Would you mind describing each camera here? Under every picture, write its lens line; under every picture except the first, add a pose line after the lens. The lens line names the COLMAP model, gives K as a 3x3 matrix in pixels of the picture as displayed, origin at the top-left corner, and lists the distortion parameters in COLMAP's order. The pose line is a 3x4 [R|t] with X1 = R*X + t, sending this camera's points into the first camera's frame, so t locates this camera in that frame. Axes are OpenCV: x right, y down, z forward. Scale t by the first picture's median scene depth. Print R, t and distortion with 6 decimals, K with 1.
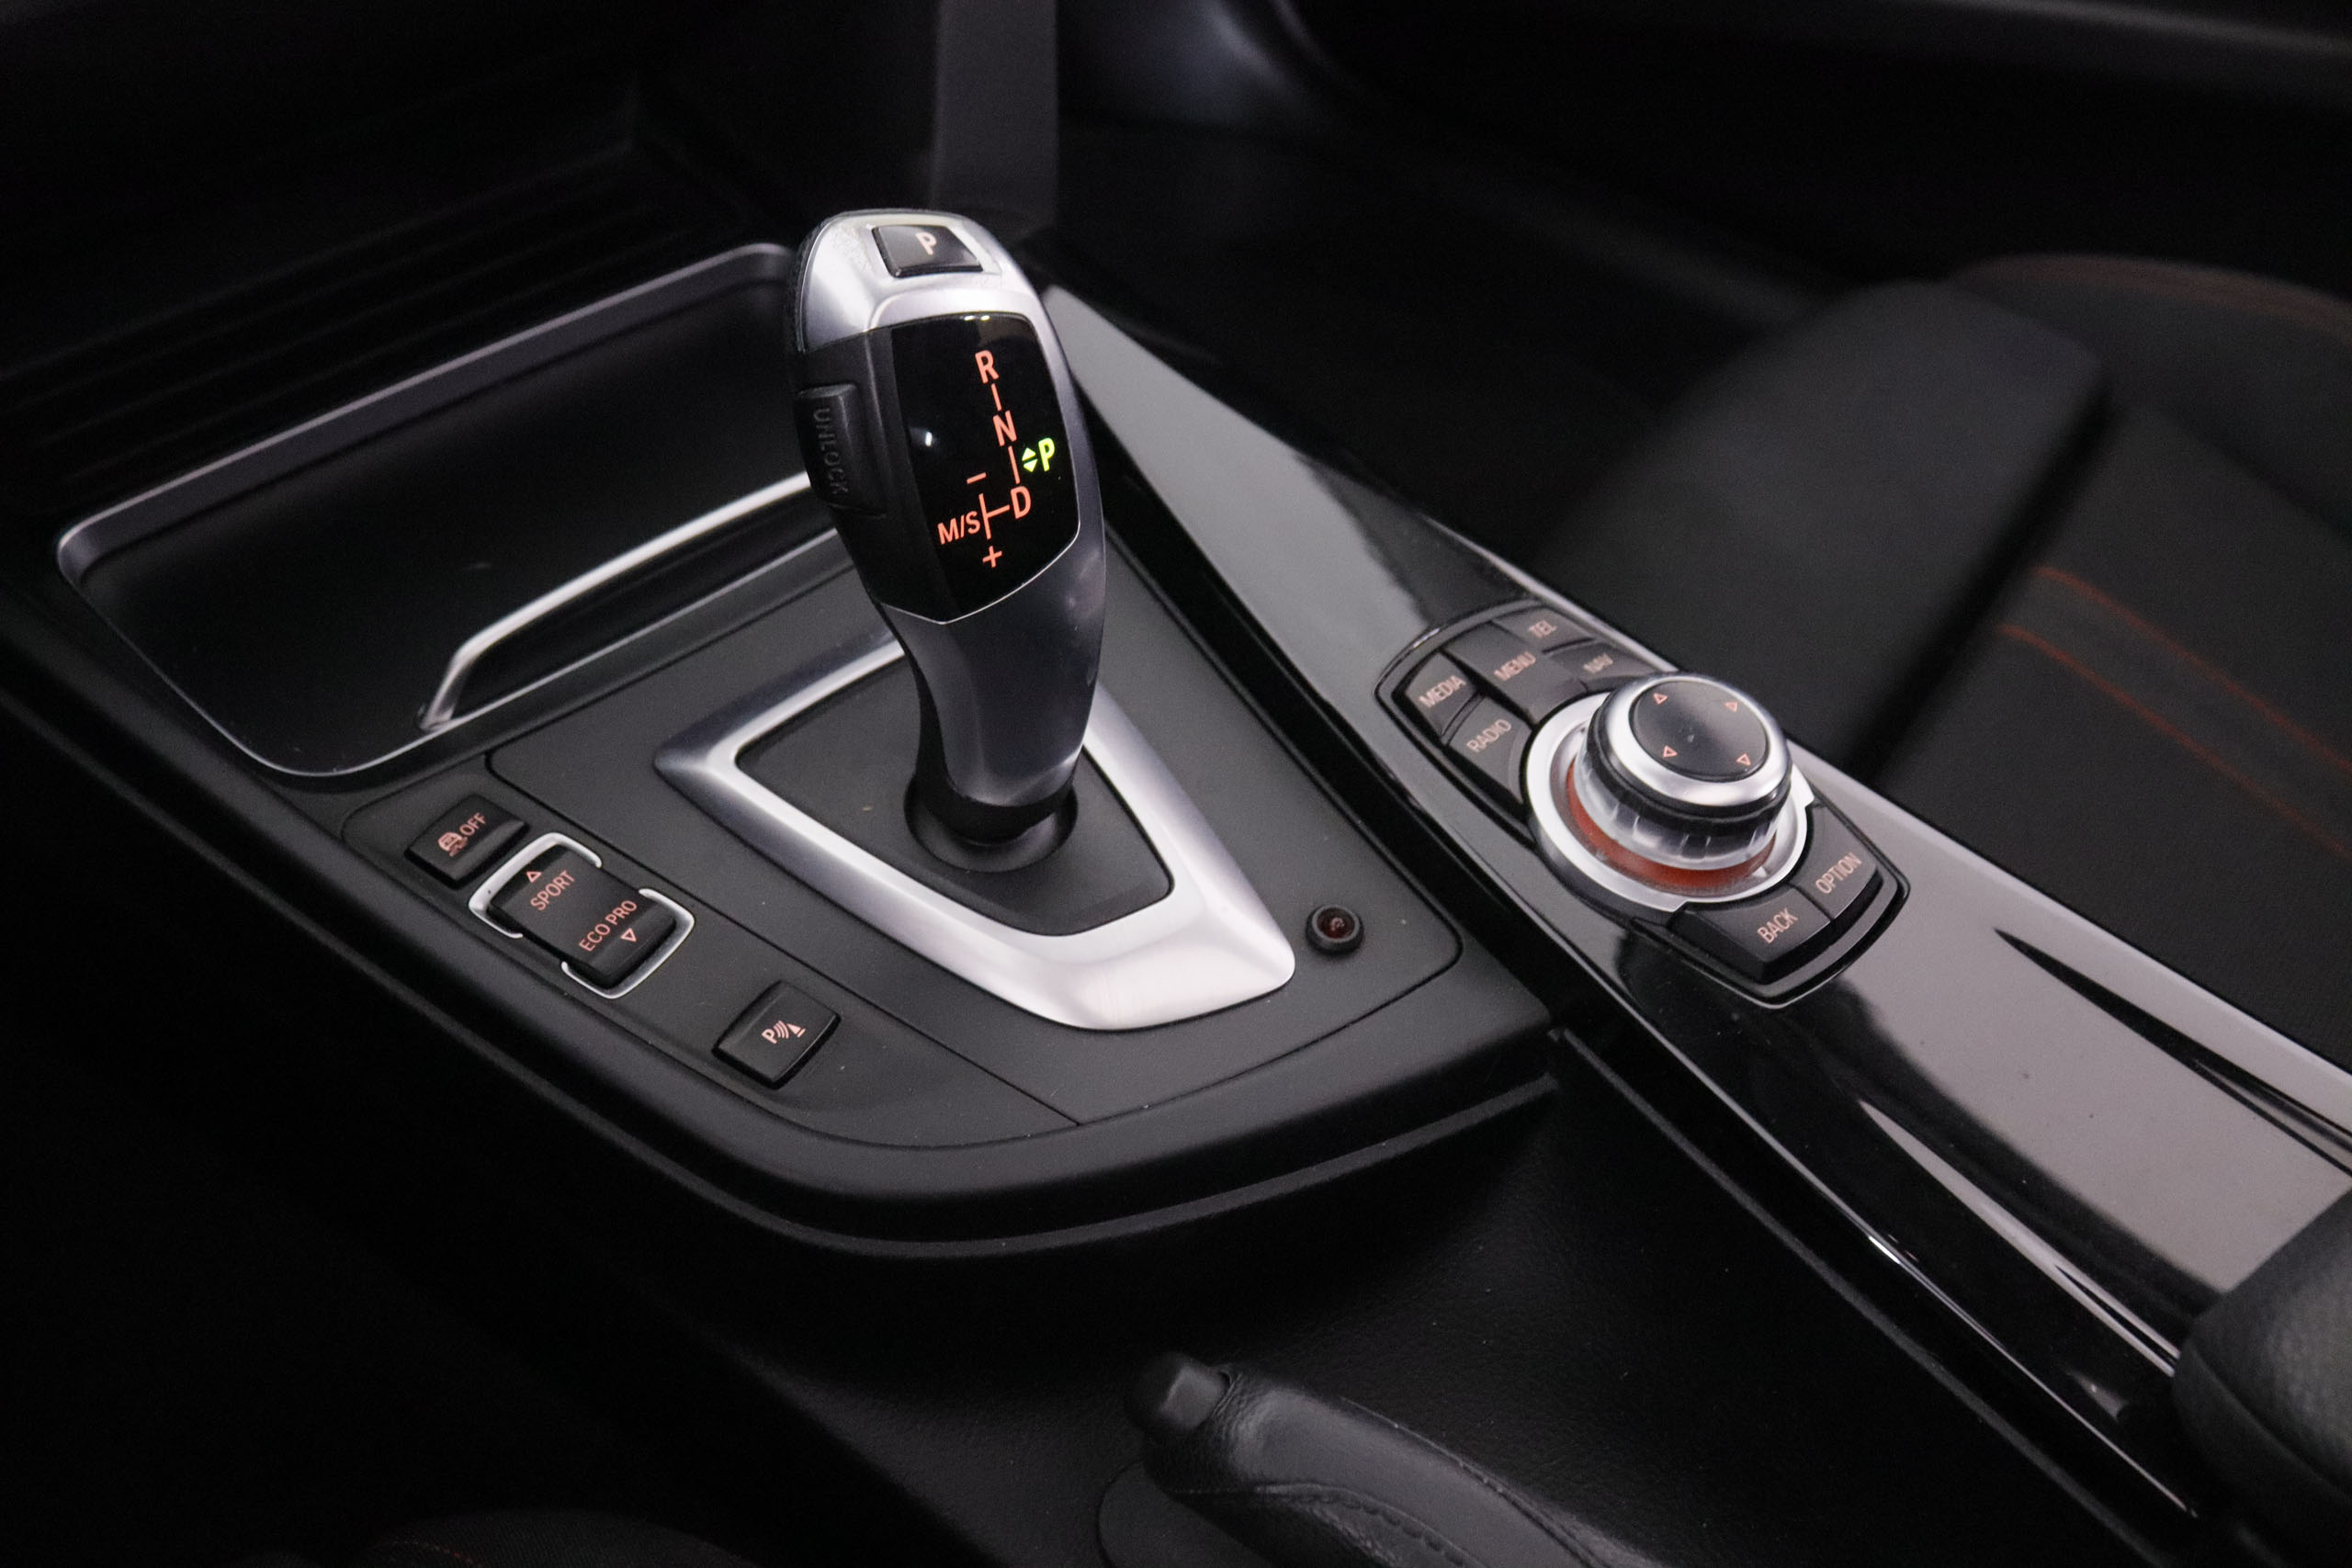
lens RADIAL K [[1925.0, 0, 1176.0], [0, 1925.0, 784.0], [0, 0, 1]] dist [-0.168501, 0.147437]
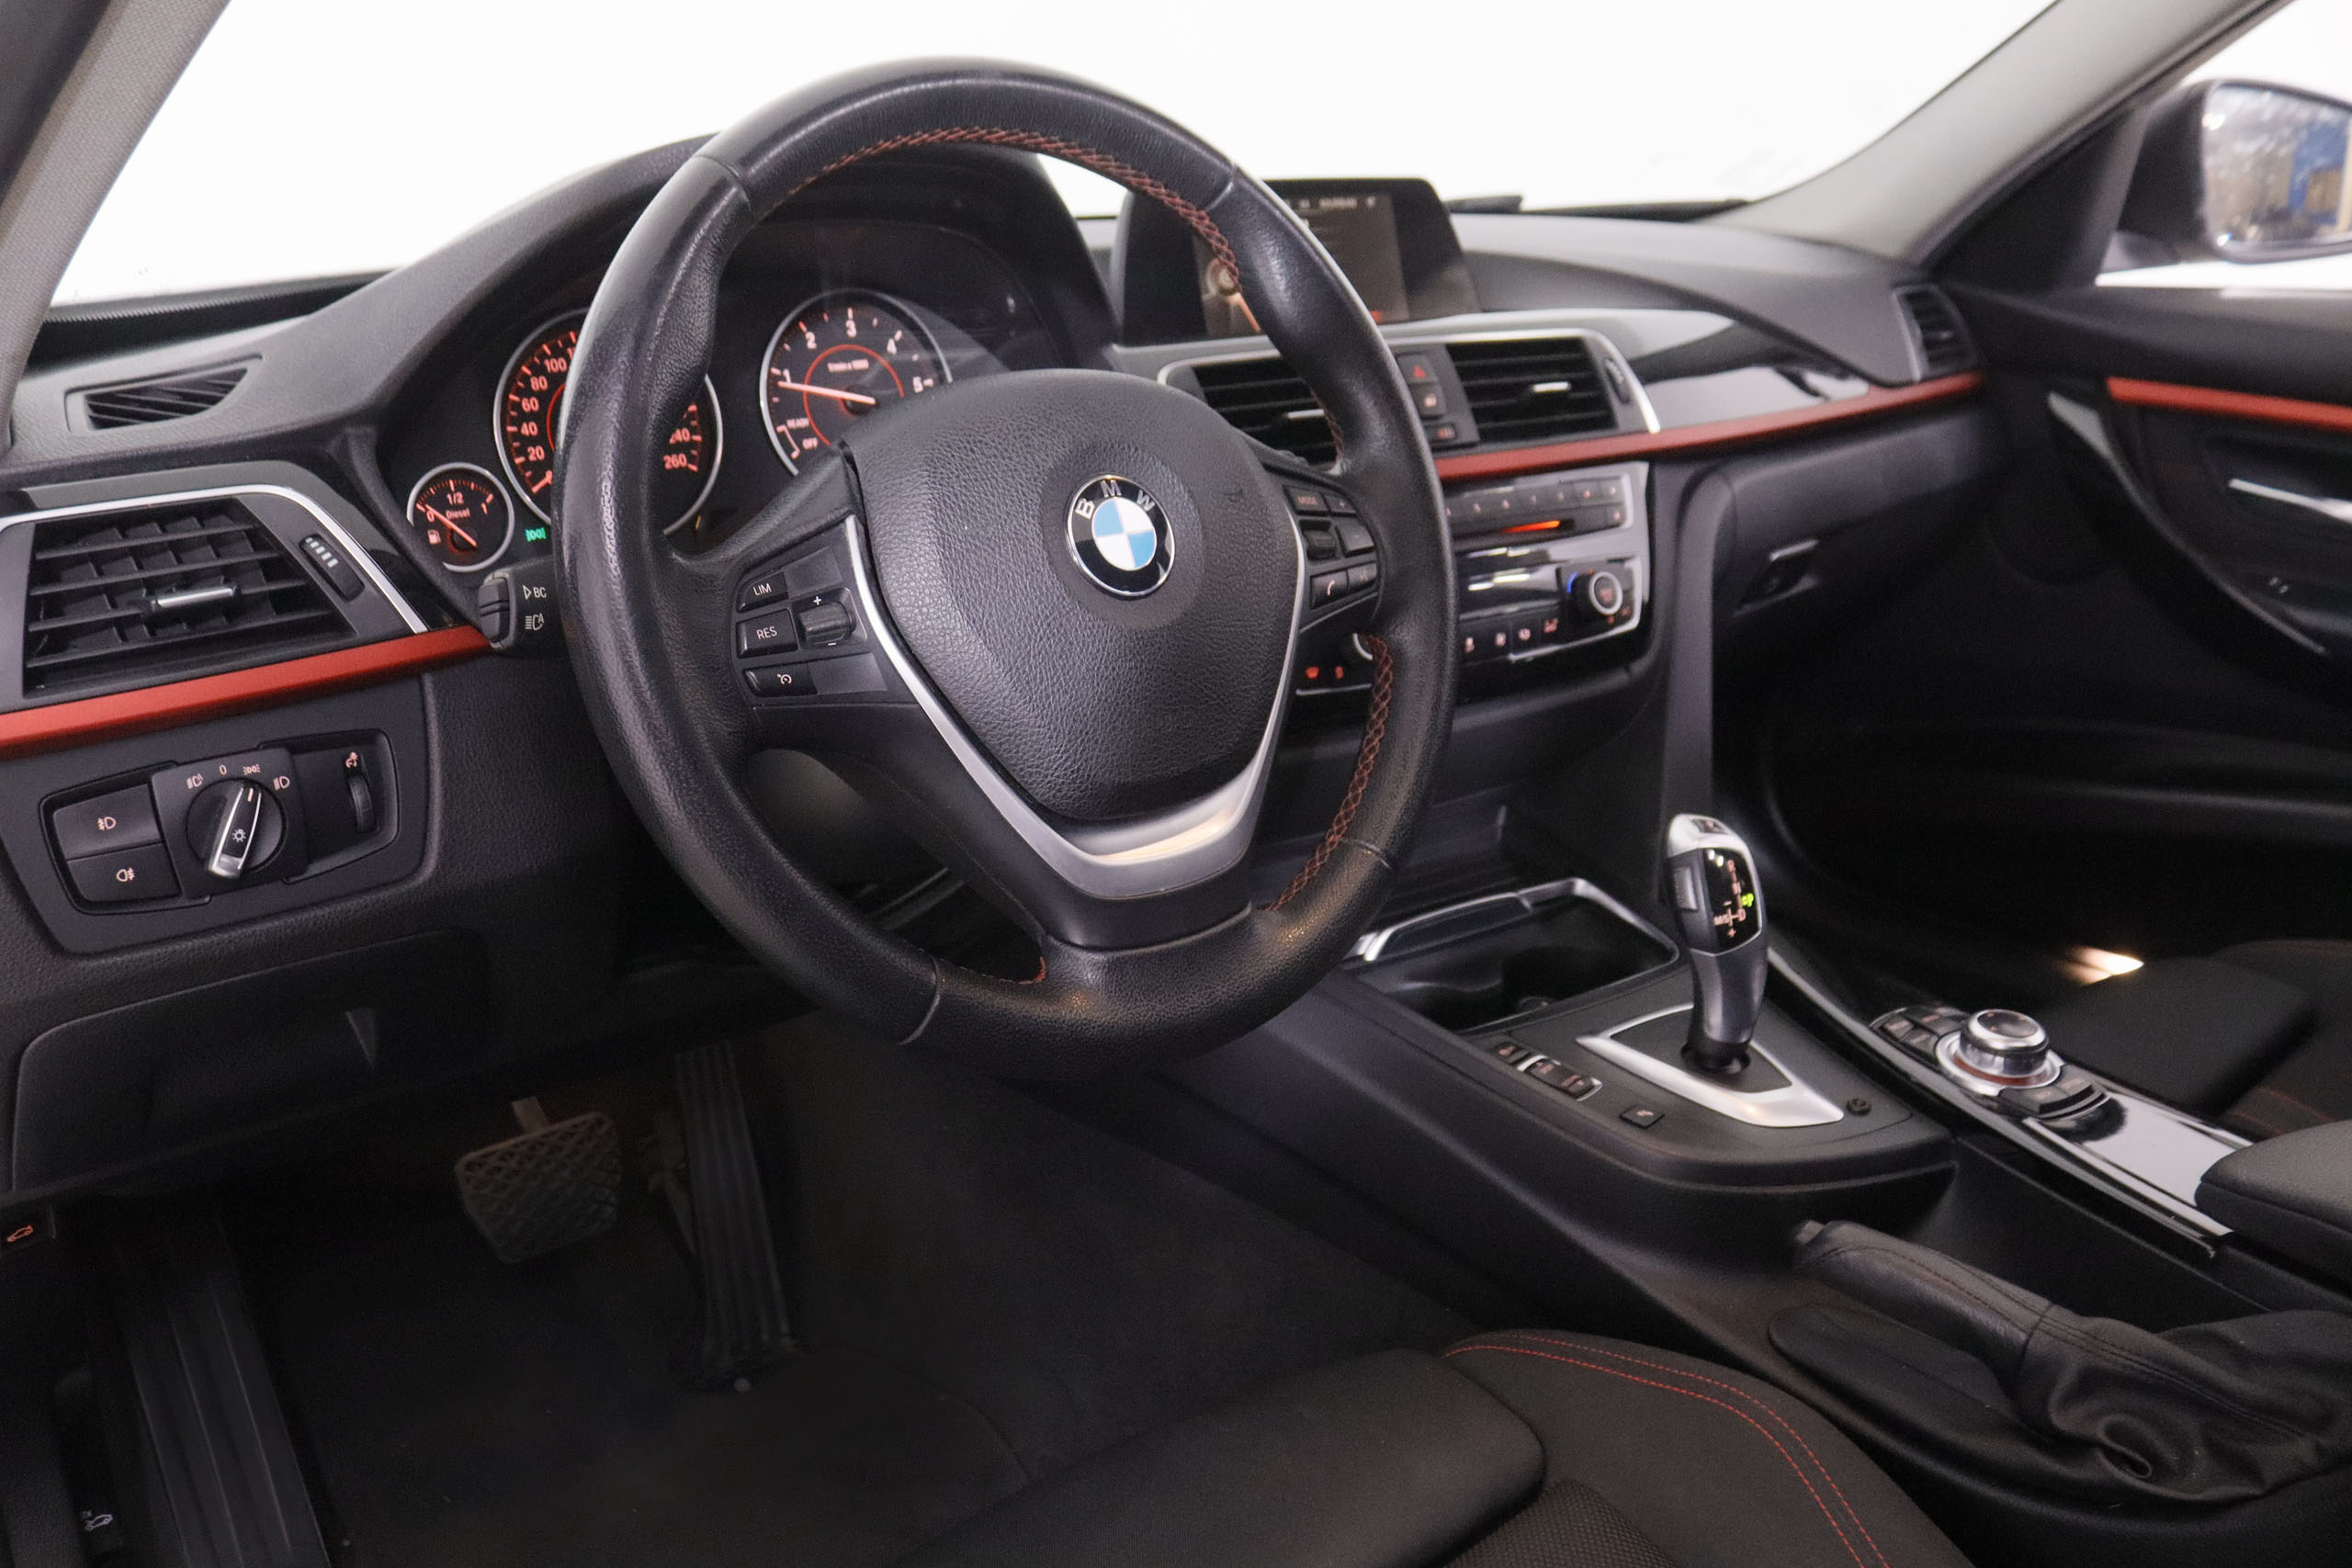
lens RADIAL K [[1925.0, 0, 1176.0], [0, 1925.0, 784.0], [0, 0, 1]] dist [-0.168501, 0.147437]
pose [[0.972749, 0.000133, -0.231860, -0.216640], [-0.103053, 0.896046, -0.431836, 0.867472], [0.207700, 0.443962, 0.871641, -1.512349]]
